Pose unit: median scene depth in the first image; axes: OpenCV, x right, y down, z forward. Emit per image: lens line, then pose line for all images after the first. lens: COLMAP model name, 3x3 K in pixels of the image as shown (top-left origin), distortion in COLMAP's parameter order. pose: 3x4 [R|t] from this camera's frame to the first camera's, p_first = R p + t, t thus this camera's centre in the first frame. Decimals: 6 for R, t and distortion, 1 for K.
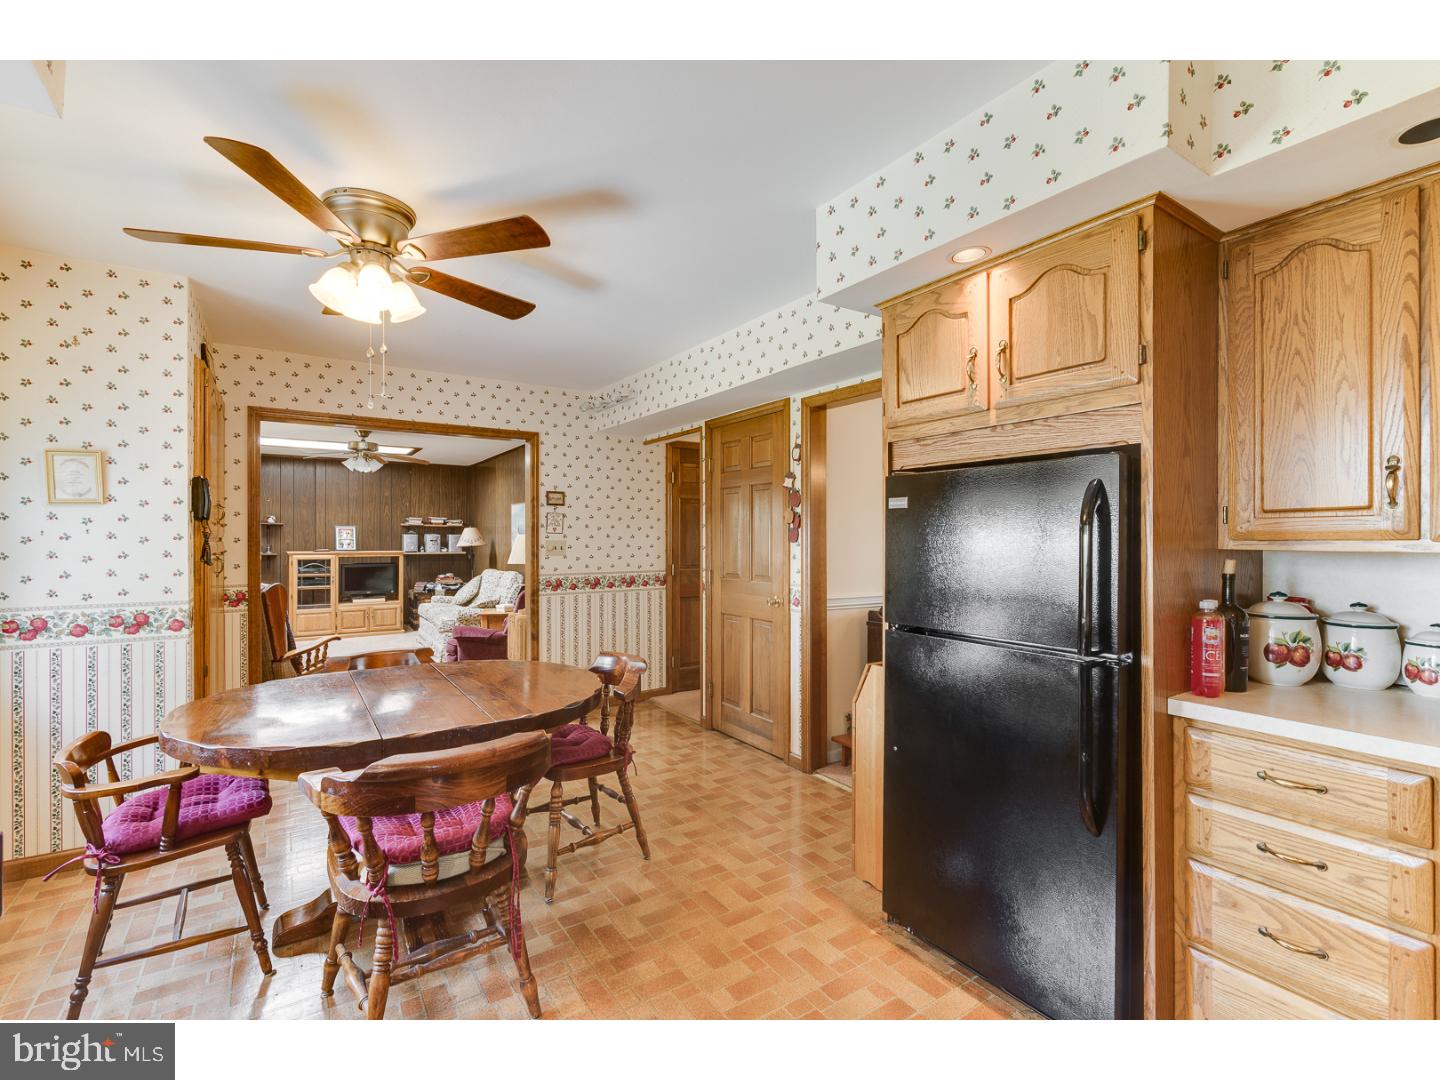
lens RADIAL K [[656.8, 0, 707.9], [0, 656.8, 535.9], [0, 0, 1]] dist [-0.002146, 0.001597]
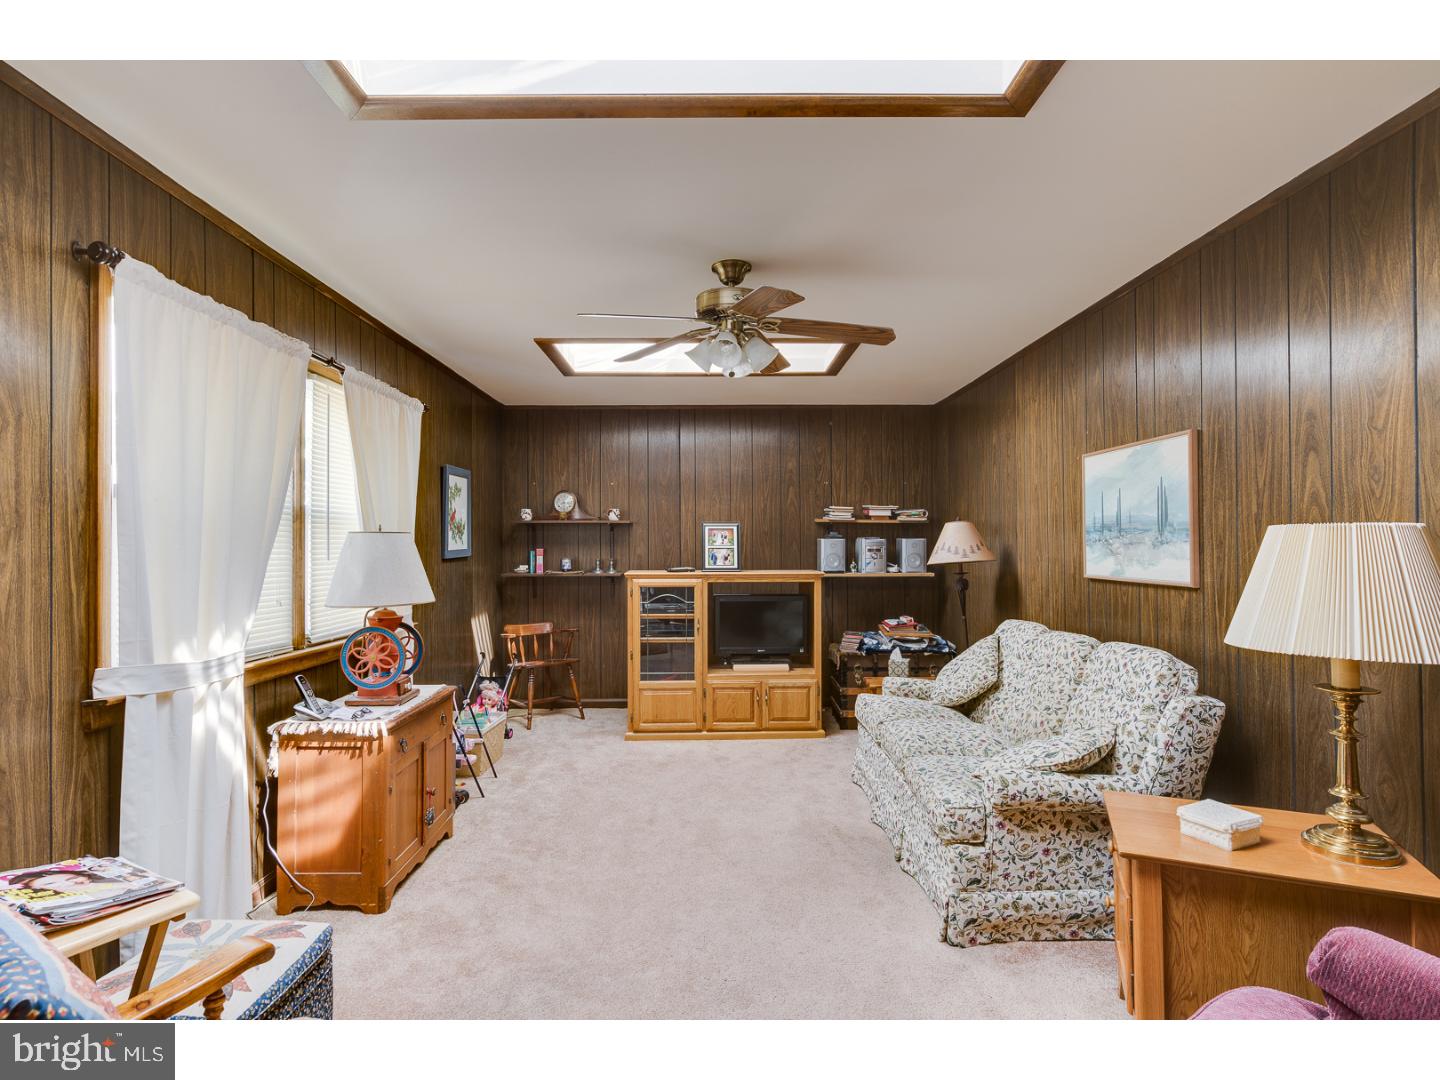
lens RADIAL K [[751.5, 0, 714.1], [0, 751.5, 542.1], [0, 0, 1]] dist [0.000939, 0.000017]
pose [[0.845998, -0.007854, -0.533128, -0.230275], [0.006512, 0.999969, -0.004398, 0.002721], [0.533146, 0.000249, 0.846023, 0.477639]]
